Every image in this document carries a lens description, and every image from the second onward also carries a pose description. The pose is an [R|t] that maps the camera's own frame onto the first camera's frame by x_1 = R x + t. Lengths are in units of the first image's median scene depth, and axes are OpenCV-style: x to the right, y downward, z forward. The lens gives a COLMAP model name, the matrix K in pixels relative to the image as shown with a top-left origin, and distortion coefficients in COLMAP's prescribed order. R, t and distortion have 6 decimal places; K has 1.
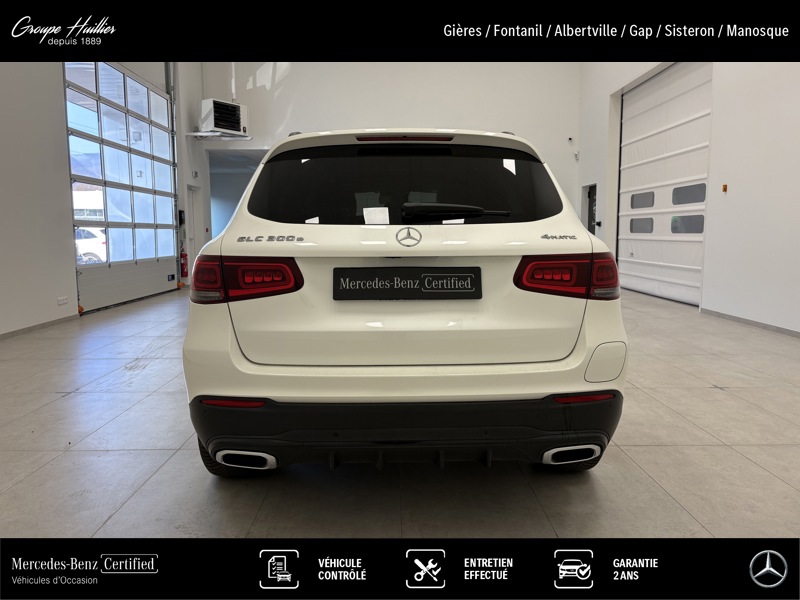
lens RADIAL K [[609.7, 0, 400.0], [0, 609.7, 300.0], [0, 0, 1]] dist [0.059355, -0.081920]
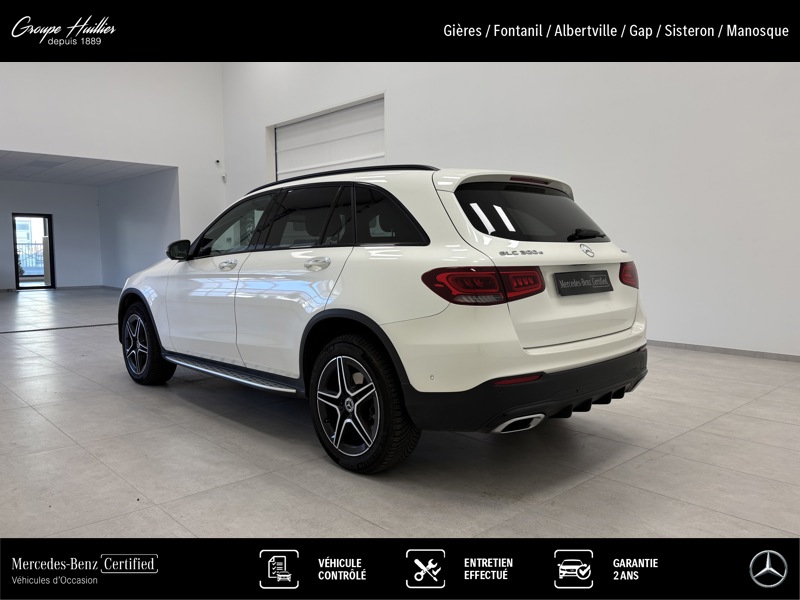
lens RADIAL K [[609.7, 0, 400.0], [0, 609.7, 300.0], [0, 0, 1]] dist [0.059355, -0.081920]
pose [[0.744162, -0.054921, 0.665737, -0.648184], [0.075562, 0.997139, -0.002202, -0.007809], [-0.663711, 0.051943, 0.746183, 0.099438]]
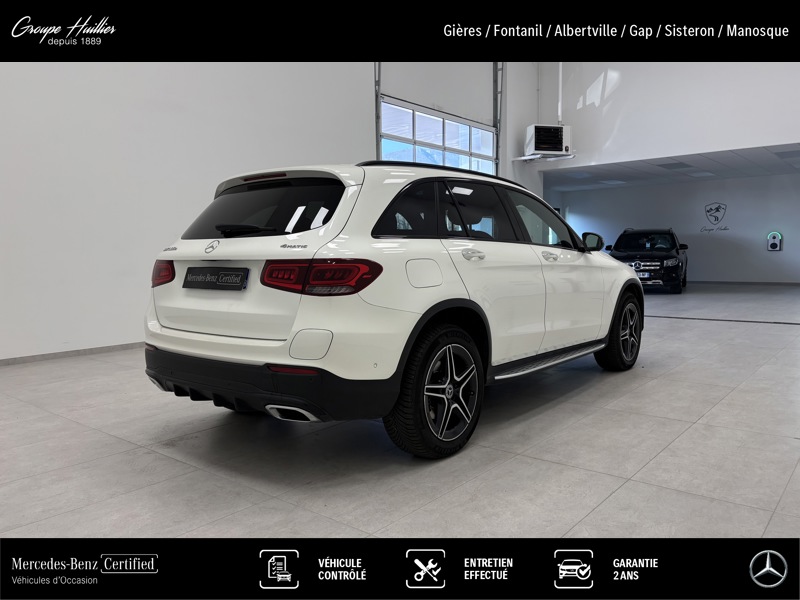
lens RADIAL K [[609.7, 0, 400.0], [0, 609.7, 300.0], [0, 0, 1]] dist [0.059355, -0.081920]
pose [[0.764870, 0.046889, -0.642476, 0.654487], [-0.062773, 0.998026, -0.001893, -0.000013], [0.641119, 0.041778, 0.766303, 0.076965]]
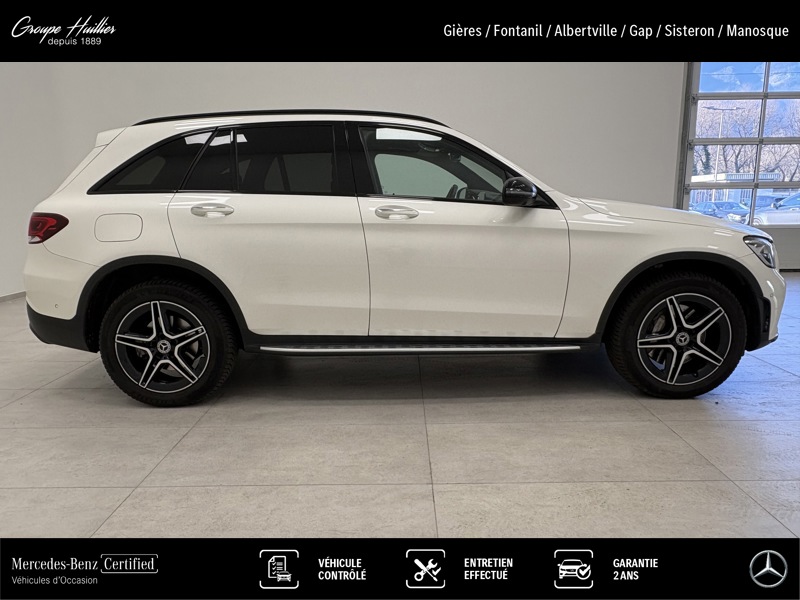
lens RADIAL K [[574.2, 0, 400.0], [0, 574.2, 300.0], [0, 0, 1]] dist [0.006226, 0.000871]
pose [[-0.025122, 0.205557, -0.978323, 0.915208], [-0.096738, 0.973539, 0.207036, -0.131150], [0.994993, 0.099842, -0.004572, 1.020128]]
